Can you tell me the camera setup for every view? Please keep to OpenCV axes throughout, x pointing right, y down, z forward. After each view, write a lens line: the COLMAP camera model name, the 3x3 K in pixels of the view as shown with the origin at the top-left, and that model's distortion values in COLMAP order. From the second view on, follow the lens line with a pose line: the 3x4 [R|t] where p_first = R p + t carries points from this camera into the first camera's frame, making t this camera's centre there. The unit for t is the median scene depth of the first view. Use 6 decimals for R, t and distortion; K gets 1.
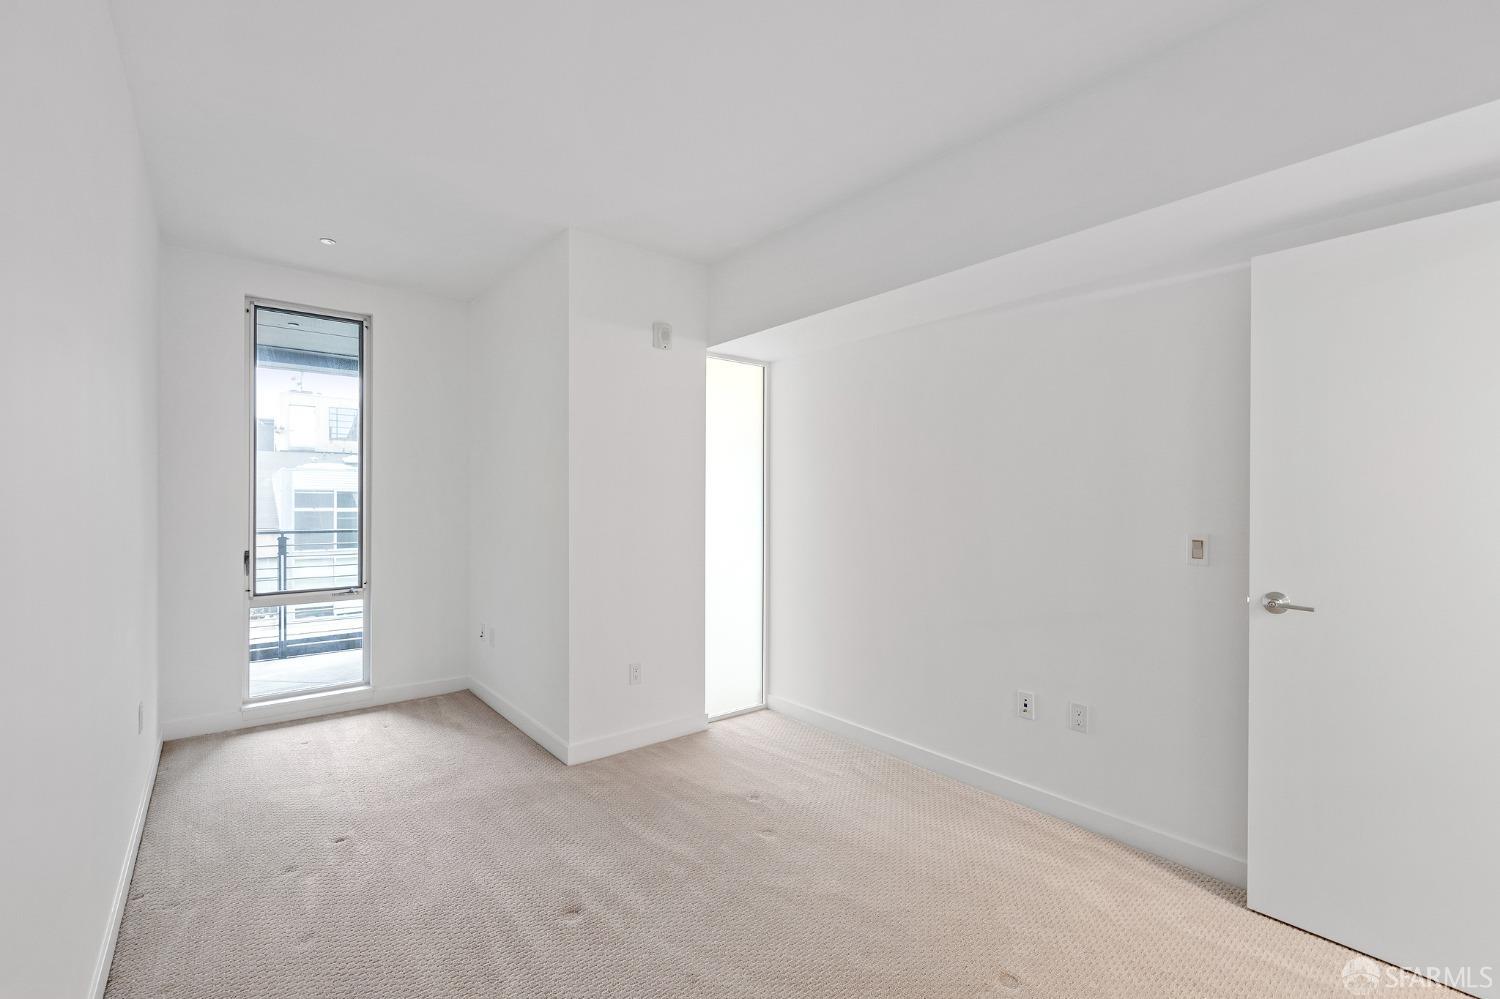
lens RADIAL K [[646.3, 0, 749.0], [0, 646.3, 499.7], [0, 0, 1]] dist [-0.003472, 0.000125]
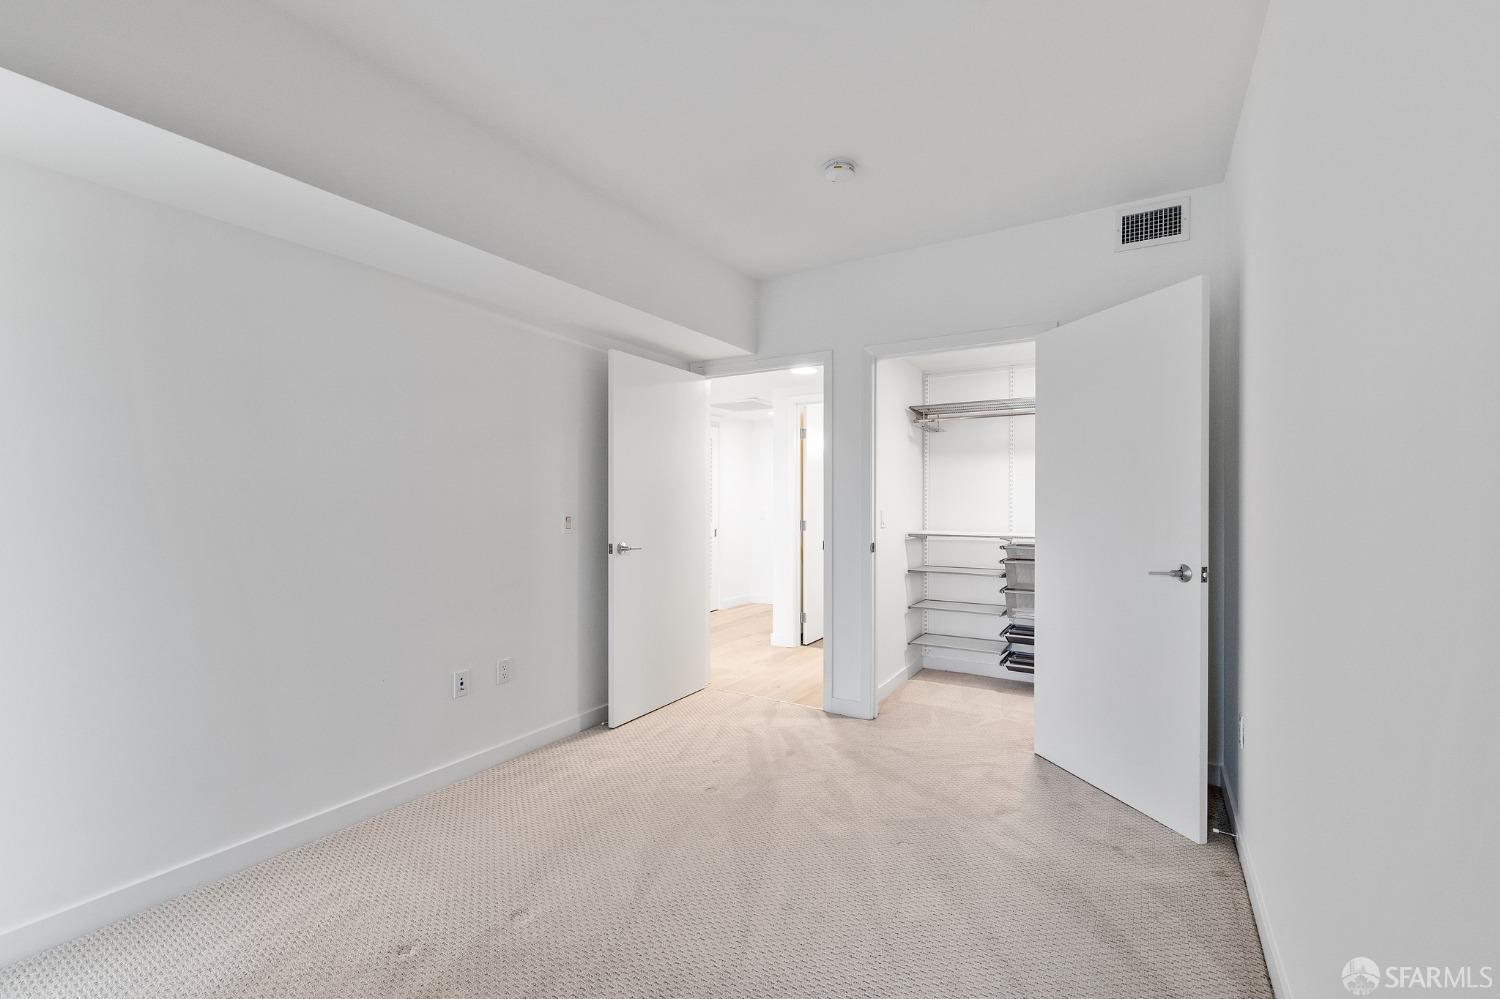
lens RADIAL K [[646.3, 0, 749.9], [0, 646.3, 499.7], [0, 0, 1]] dist [-0.003472, 0.000125]
pose [[-0.329368, -0.004555, 0.944191, -0.833580], [-0.008401, 0.999963, 0.001894, 0.016081], [-0.944164, -0.007309, -0.329394, 1.058527]]
